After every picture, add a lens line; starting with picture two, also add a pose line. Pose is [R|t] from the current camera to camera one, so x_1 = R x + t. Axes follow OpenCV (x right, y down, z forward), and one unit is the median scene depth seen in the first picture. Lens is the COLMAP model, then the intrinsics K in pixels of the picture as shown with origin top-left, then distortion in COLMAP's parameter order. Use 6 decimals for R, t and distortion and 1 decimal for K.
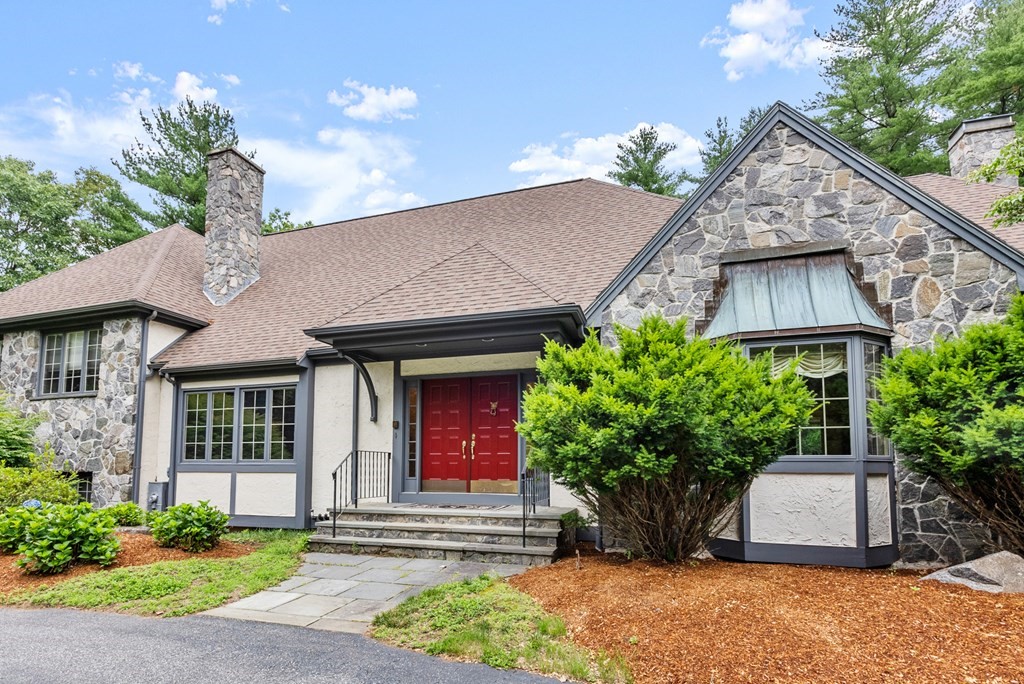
lens RADIAL K [[481.7, 0, 510.7], [0, 481.7, 273.9], [0, 0, 1]] dist [-0.002516, 0.000345]
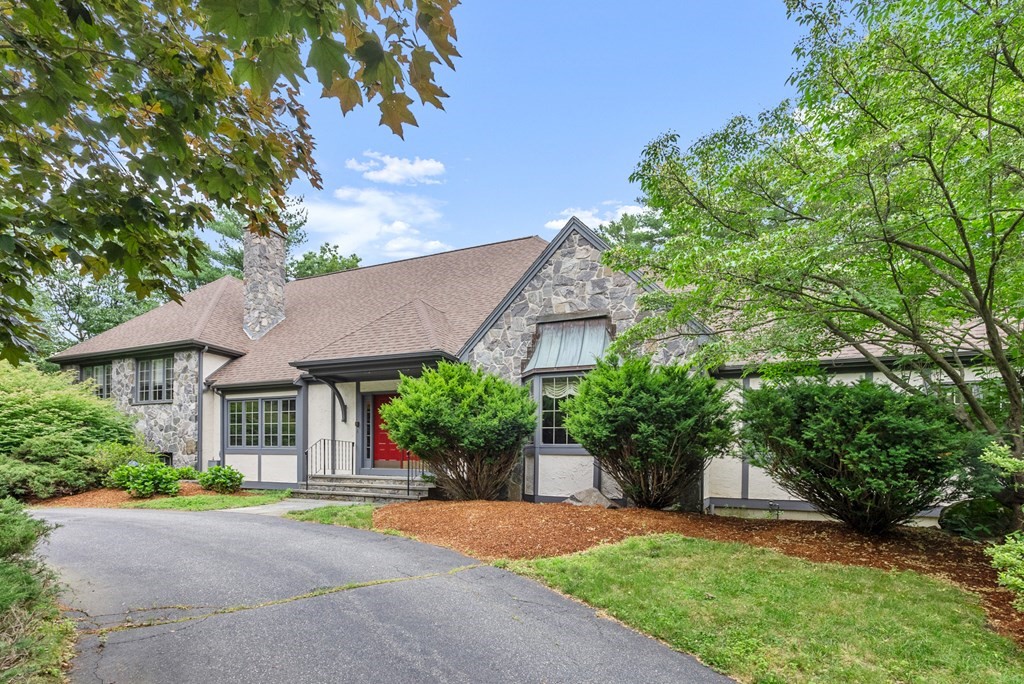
lens RADIAL K [[454.0, 0, 515.6], [0, 454.0, 327.5], [0, 0, 1]] dist [-0.001127, -0.000229]
pose [[0.996543, -0.001246, -0.083067, 0.347172], [0.007228, 0.997397, 0.071742, -0.079875], [0.082761, -0.072094, 0.993958, -0.321058]]
